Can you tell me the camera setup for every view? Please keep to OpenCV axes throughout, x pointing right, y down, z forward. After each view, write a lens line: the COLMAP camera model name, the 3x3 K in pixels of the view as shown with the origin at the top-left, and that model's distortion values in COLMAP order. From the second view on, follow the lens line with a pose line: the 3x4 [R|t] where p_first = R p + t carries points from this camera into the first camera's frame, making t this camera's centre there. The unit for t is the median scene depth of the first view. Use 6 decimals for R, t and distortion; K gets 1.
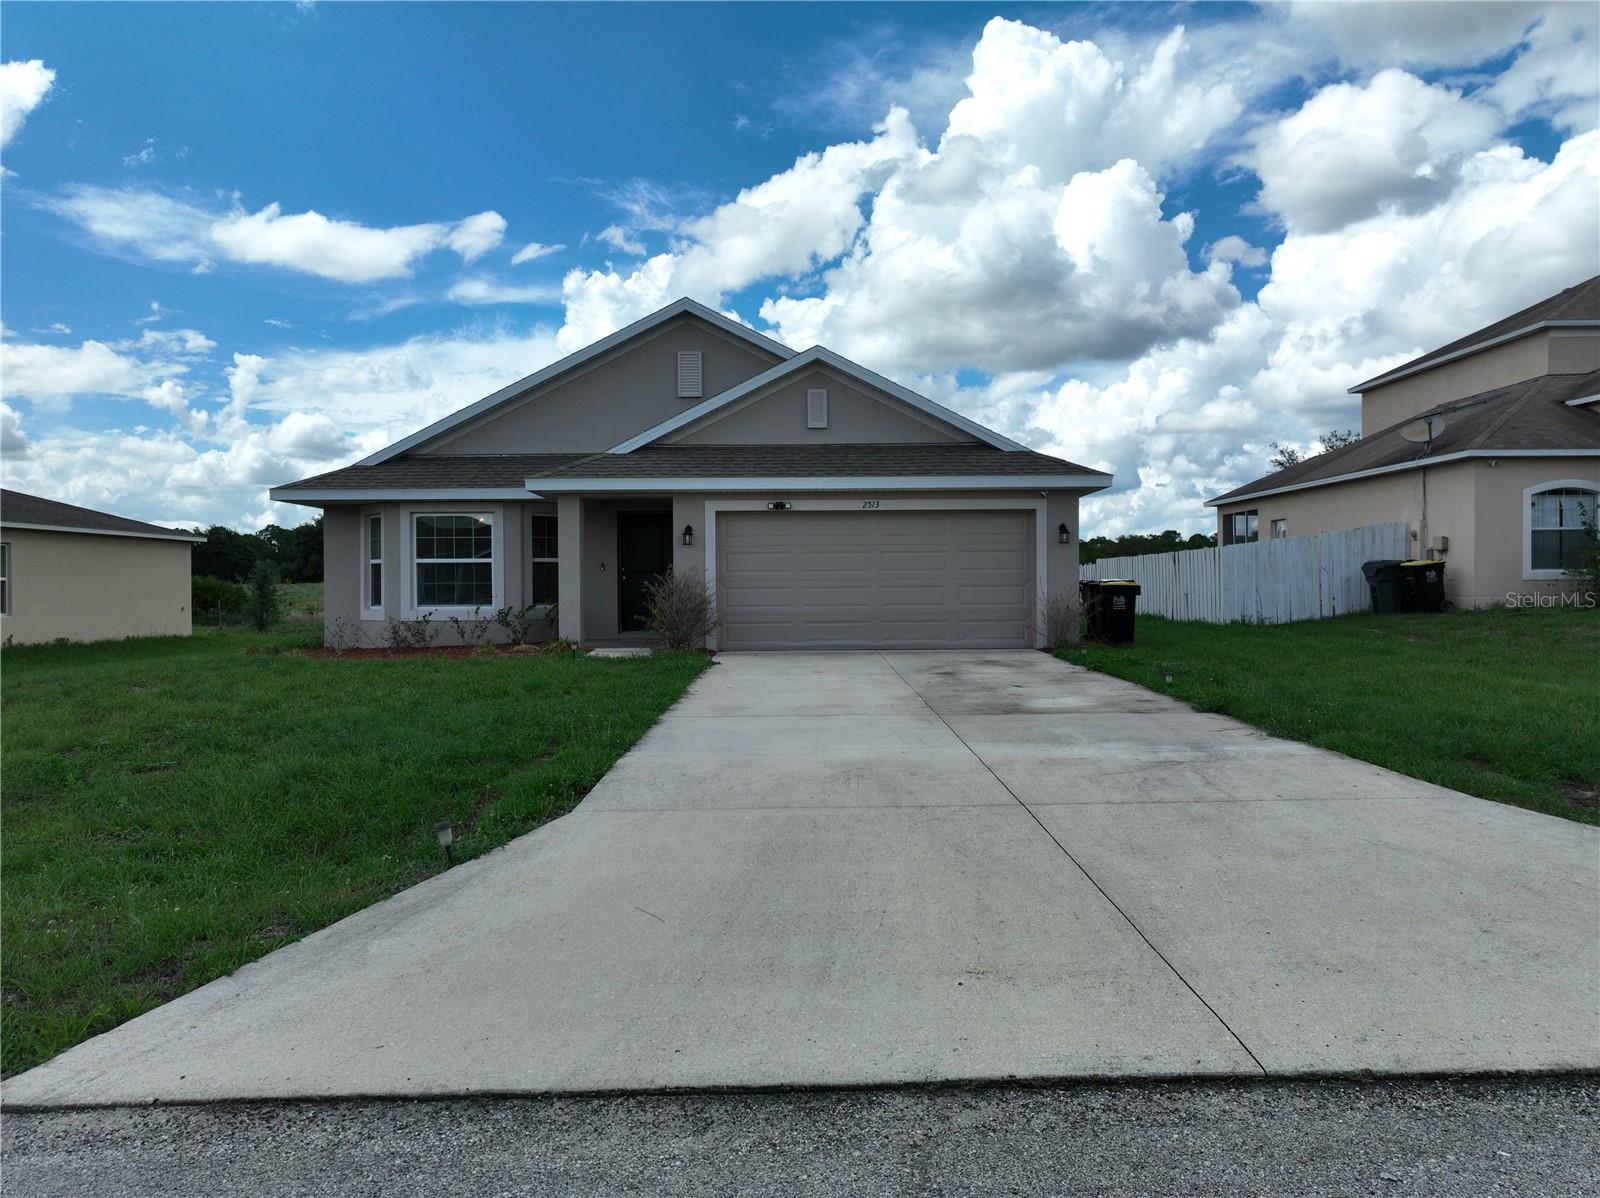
lens RADIAL K [[1131.6, 0, 800.2], [0, 1131.6, 594.2], [0, 0, 1]] dist [0.000411, 0.015063]
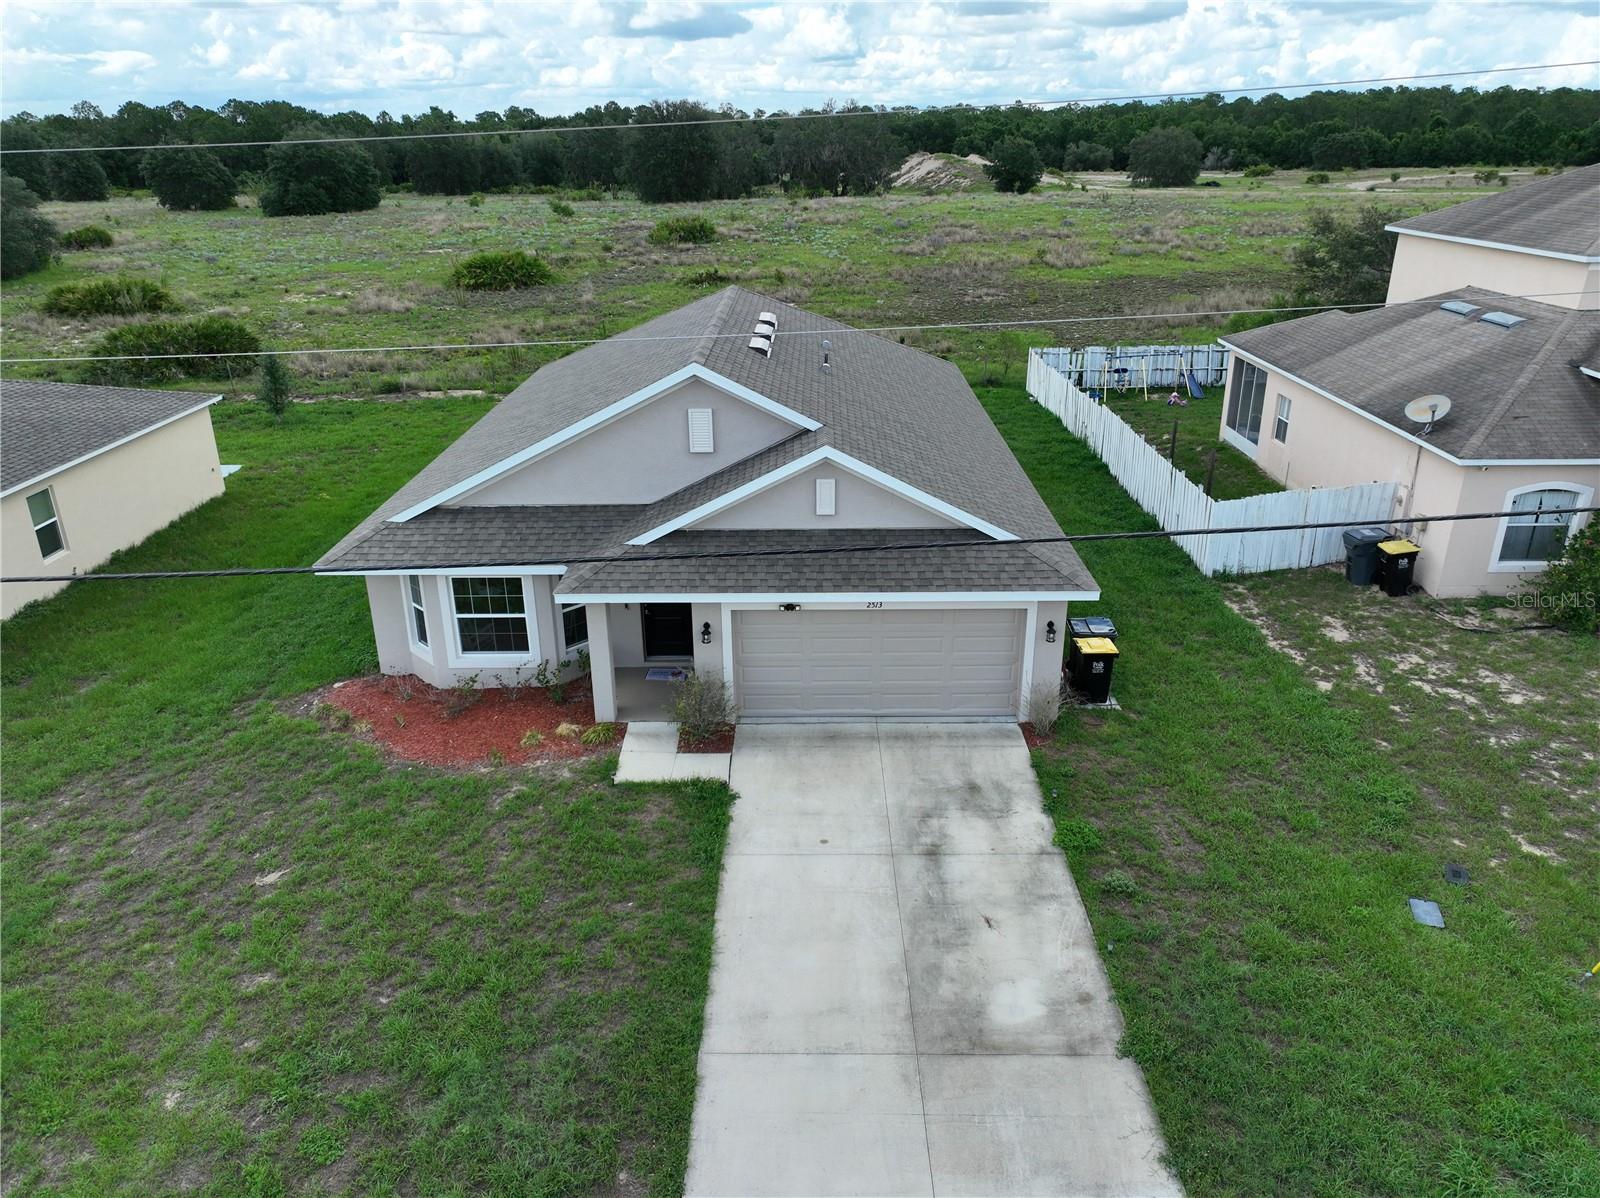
lens RADIAL K [[1131.6, 0, 799.7], [0, 1131.6, 596.5], [0, 0, 1]] dist [0.000411, 0.015063]
pose [[0.999971, 0.000530, -0.007622, -0.000654], [0.002294, 0.930742, 0.365668, -0.442663], [0.007288, -0.365675, 0.930714, -0.004158]]
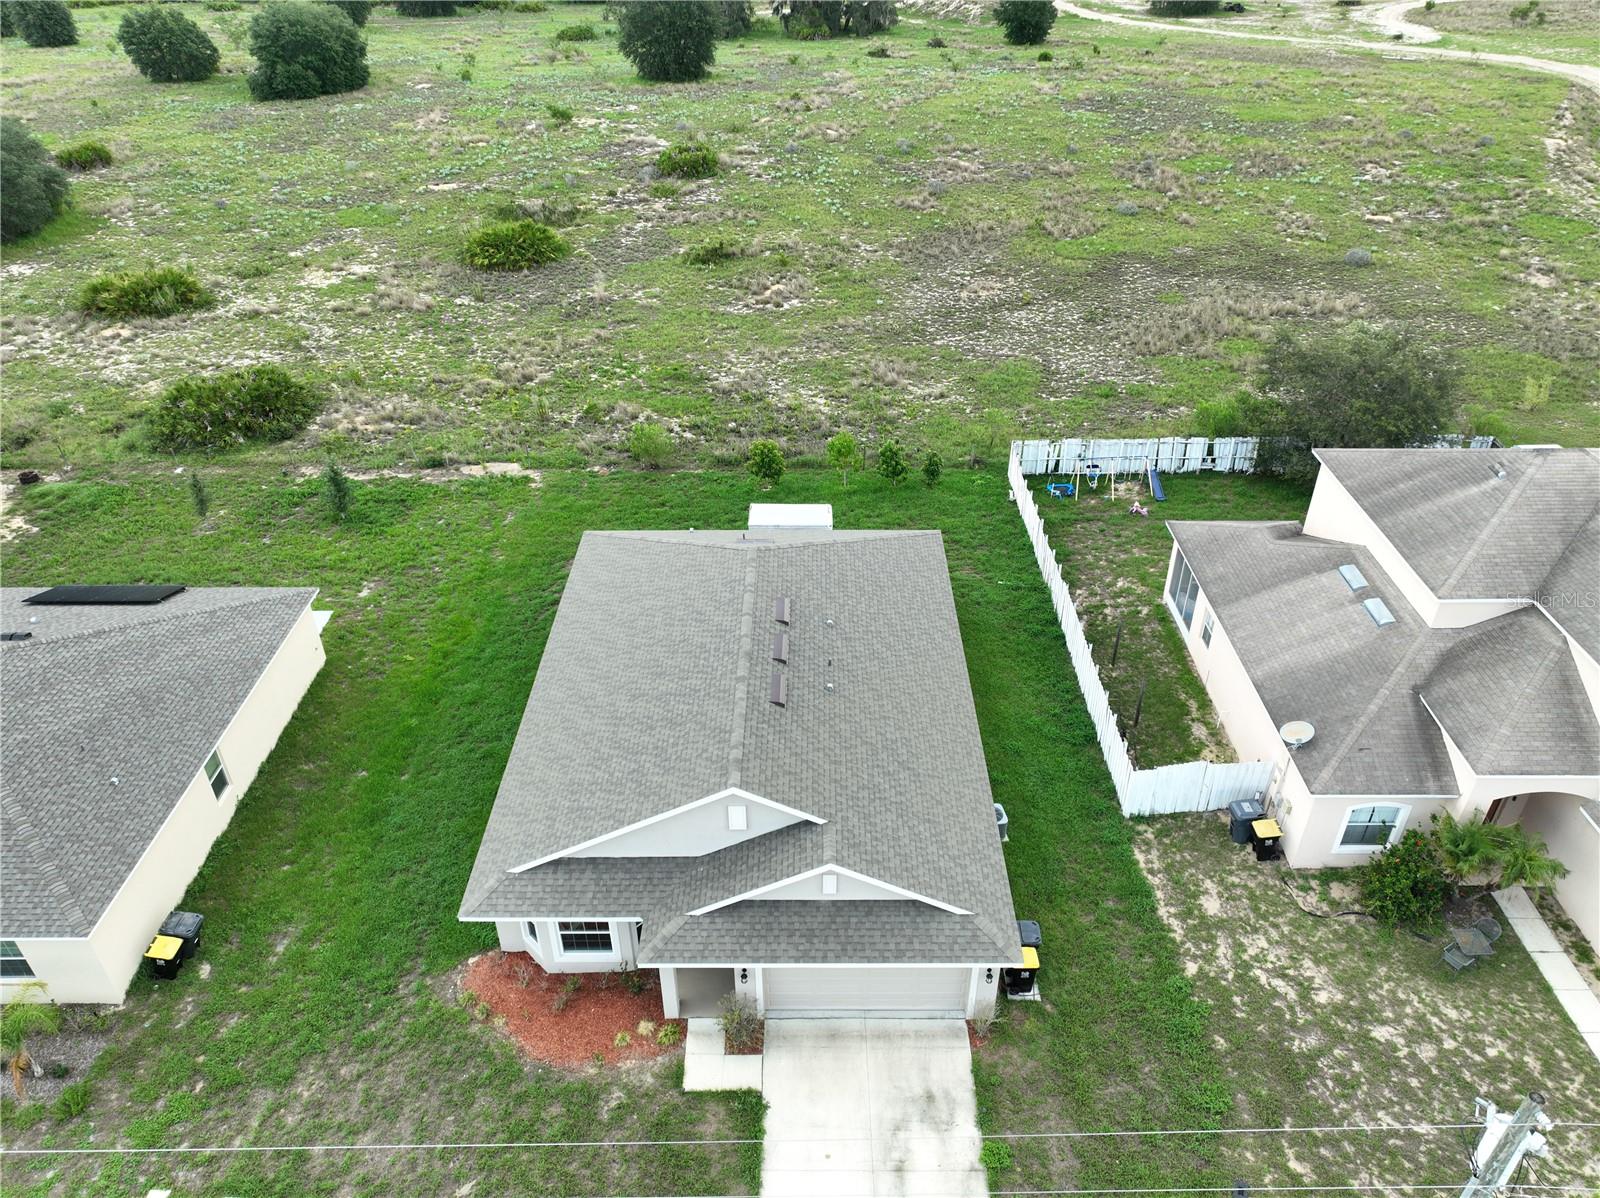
lens RADIAL K [[1131.6, 0, 799.9], [0, 1131.6, 597.4], [0, 0, 1]] dist [0.000411, 0.015063]
pose [[0.999979, 0.002209, -0.006127, -0.014067], [0.001481, 0.838961, 0.544190, -1.209233], [0.006342, -0.544187, 0.838940, -0.010191]]
